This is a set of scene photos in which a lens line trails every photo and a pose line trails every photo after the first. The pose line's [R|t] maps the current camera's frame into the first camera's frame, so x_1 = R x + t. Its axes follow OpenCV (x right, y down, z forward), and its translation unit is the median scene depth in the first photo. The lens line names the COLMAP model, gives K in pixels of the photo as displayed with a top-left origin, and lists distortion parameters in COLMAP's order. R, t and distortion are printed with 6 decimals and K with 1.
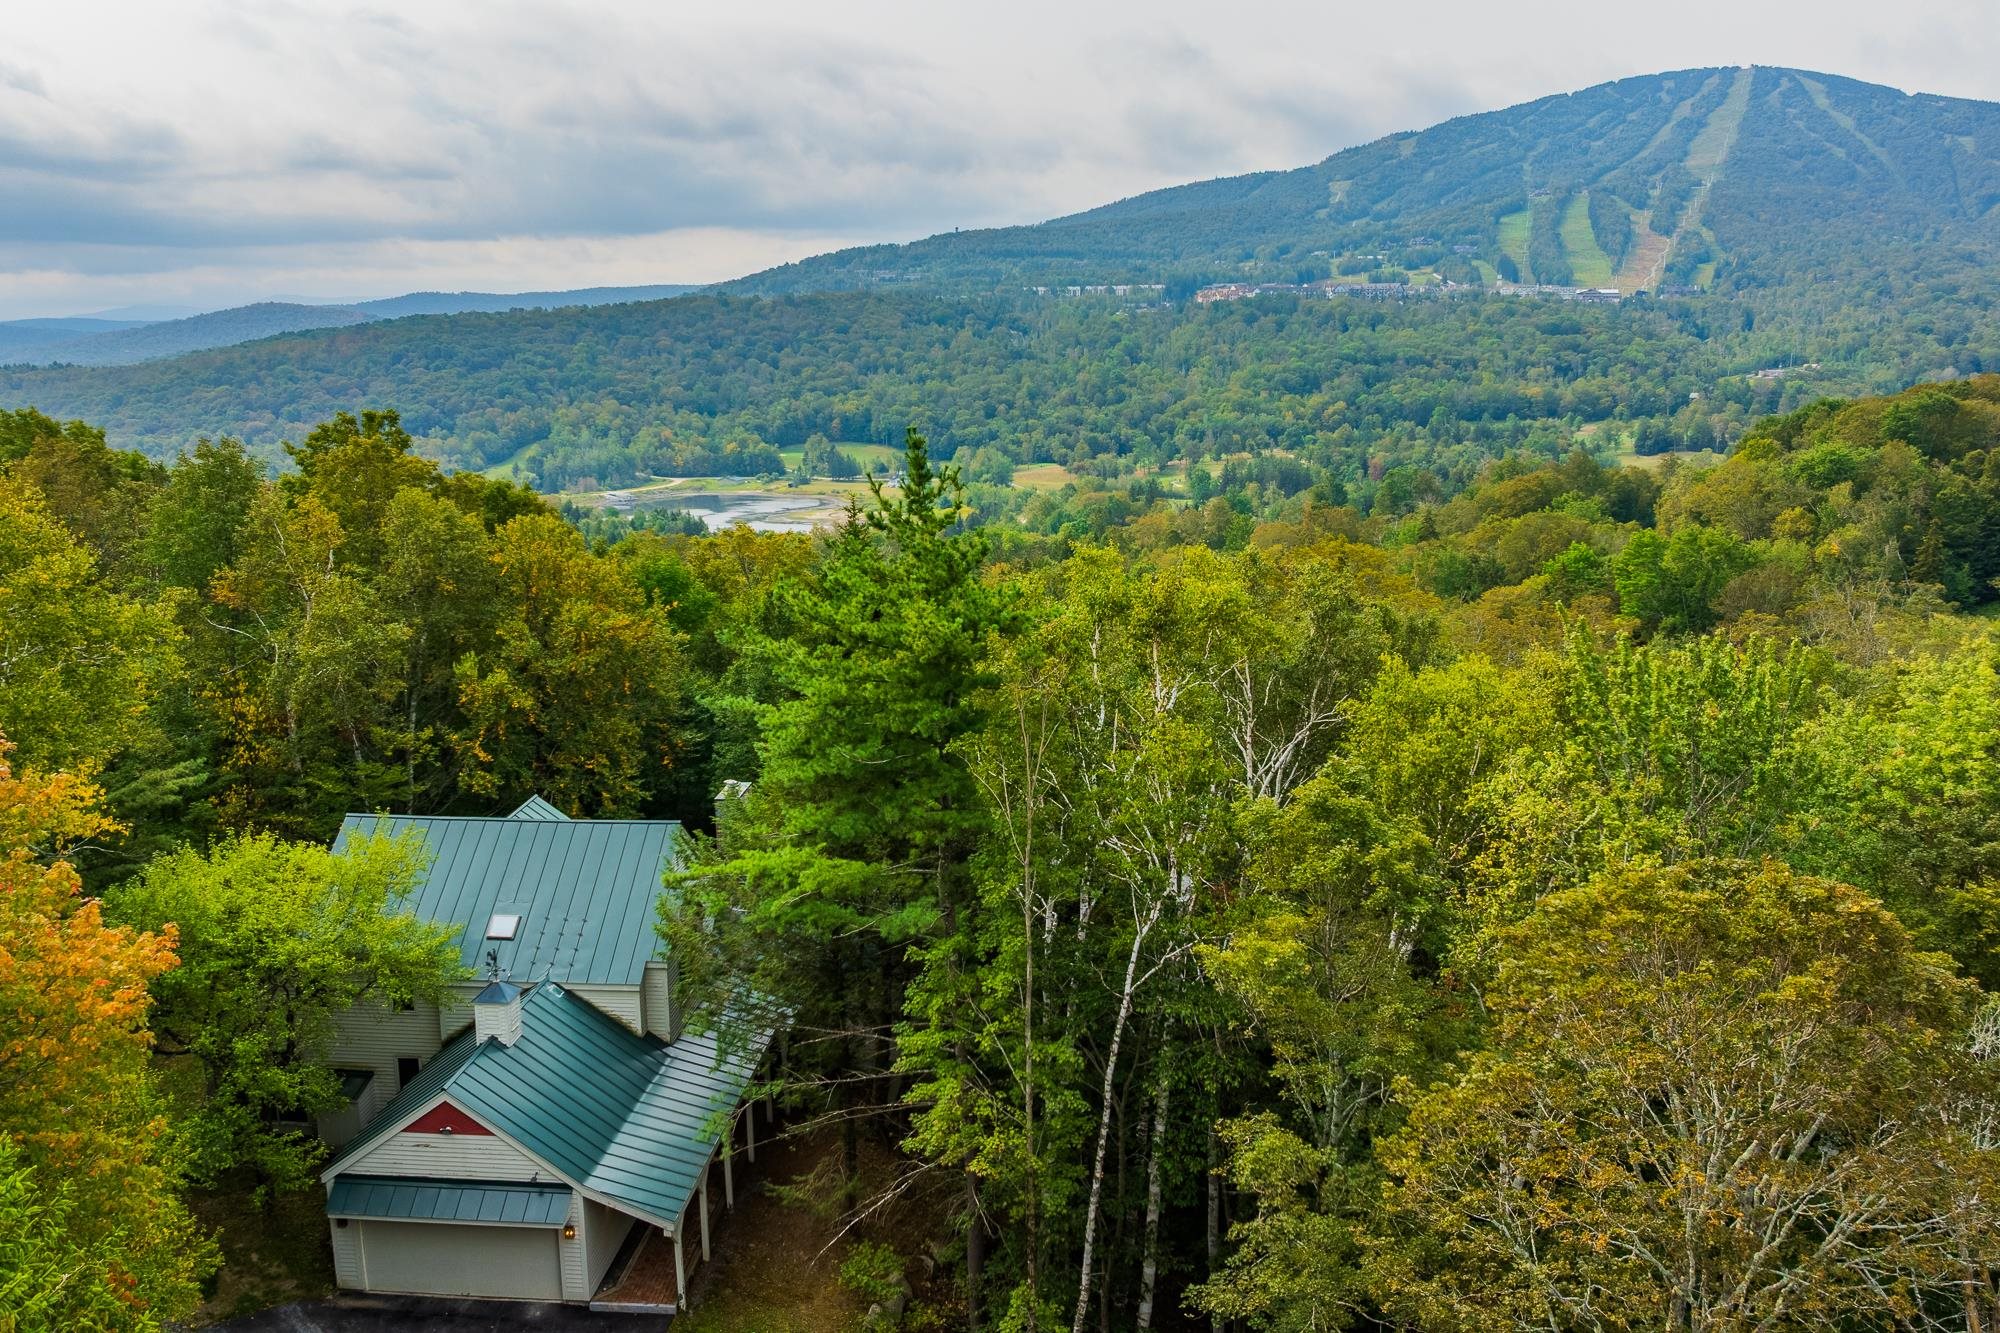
lens RADIAL K [[1650.8, 0, 993.2], [0, 1650.8, 658.3], [0, 0, 1]] dist [-0.029997, -0.005743]
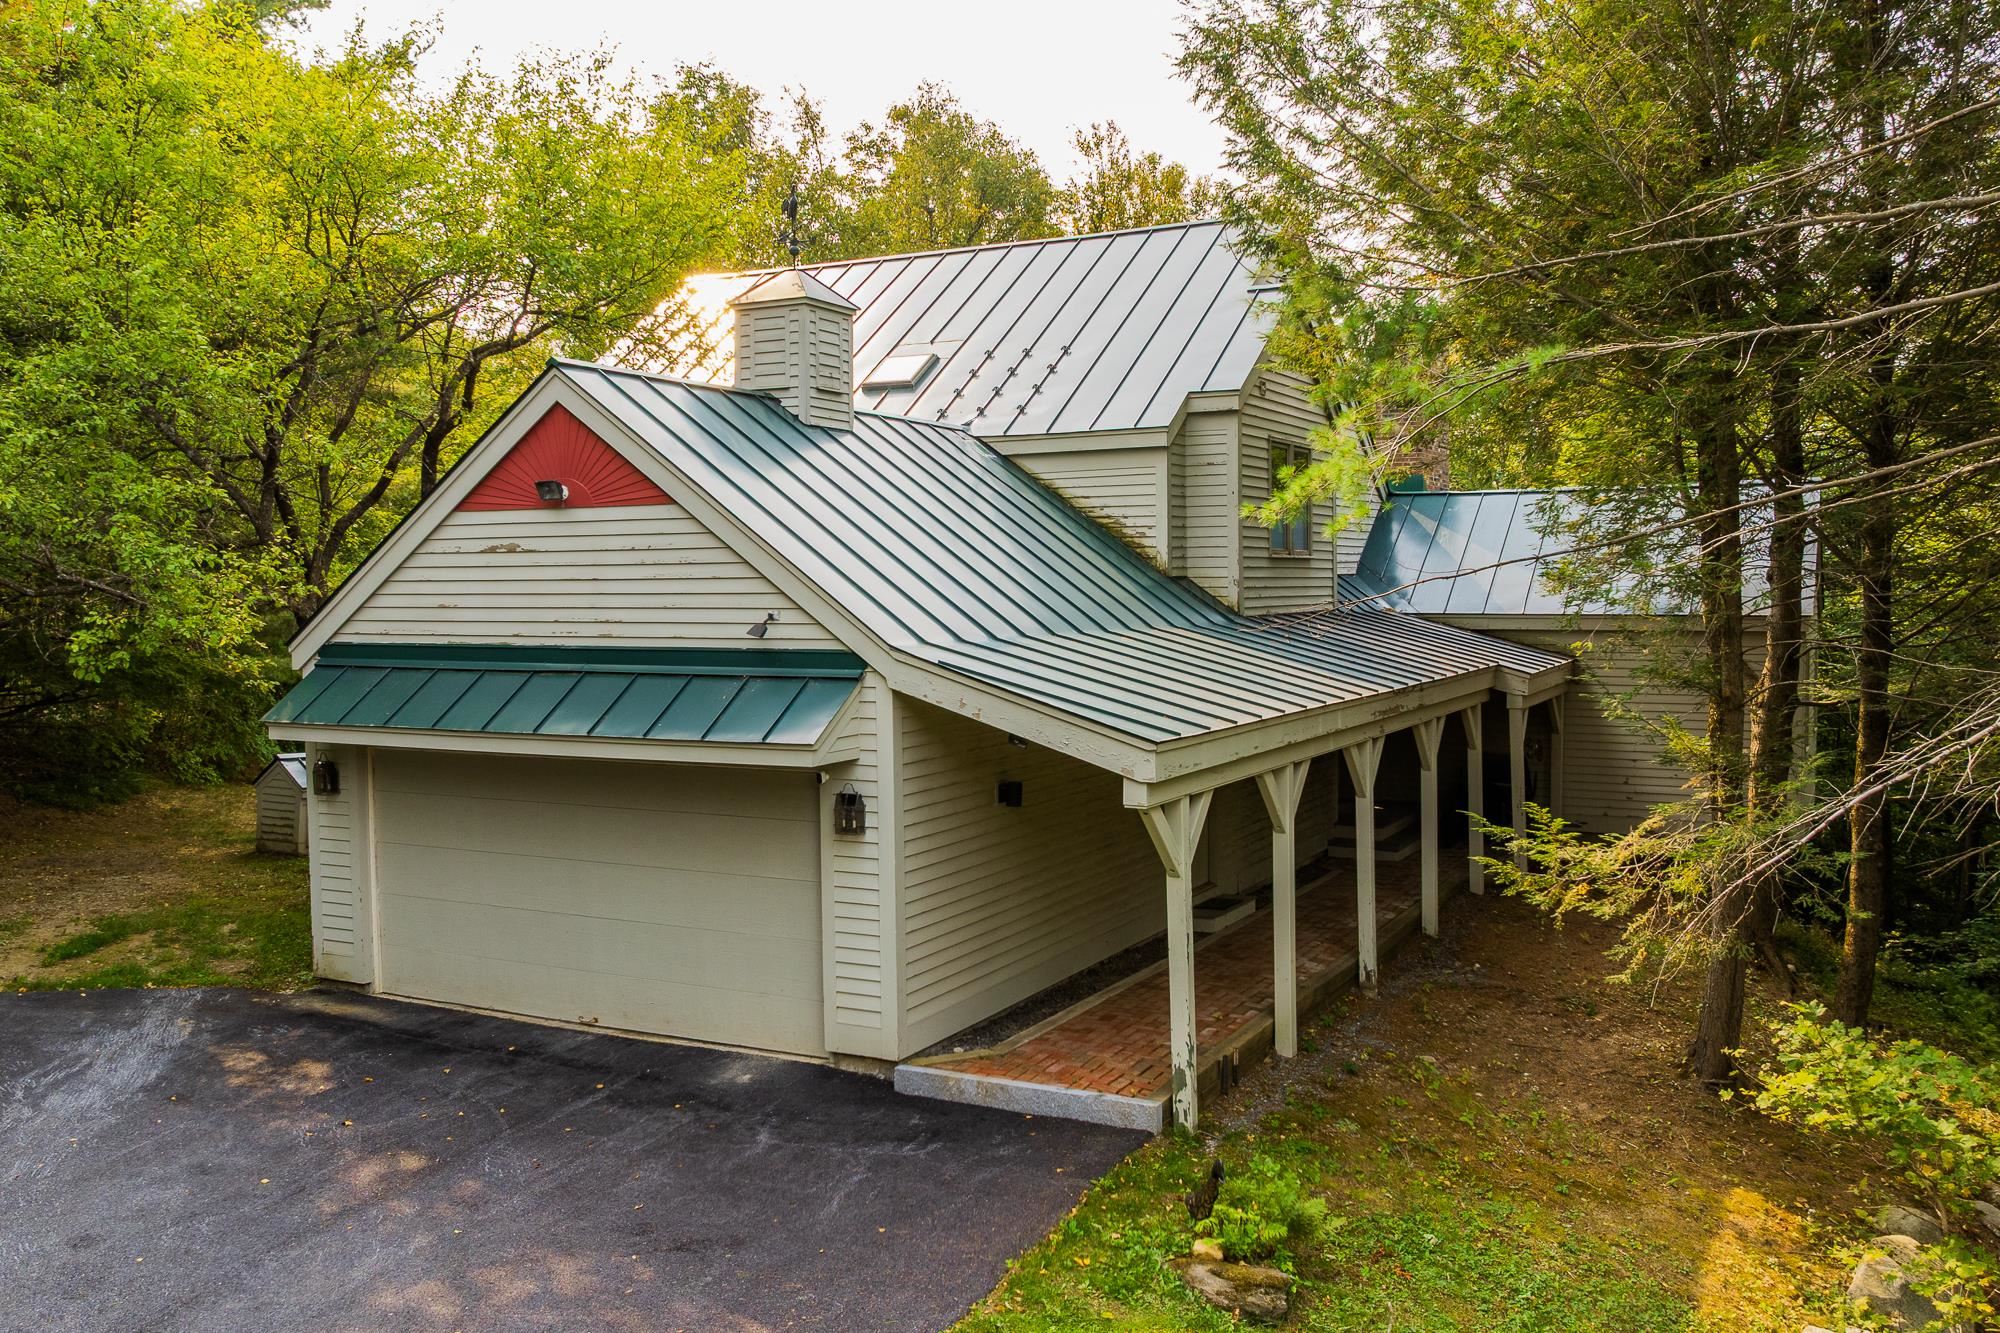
lens RADIAL K [[1650.8, 0, 1004.4], [0, 1650.8, 664.0], [0, 0, 1]] dist [-0.029997, -0.005743]
pose [[0.922173, 0.013491, -0.386542, -0.015408], [-0.073659, 0.987227, -0.141271, 0.051877], [0.379699, 0.158748, 0.911388, 0.102319]]
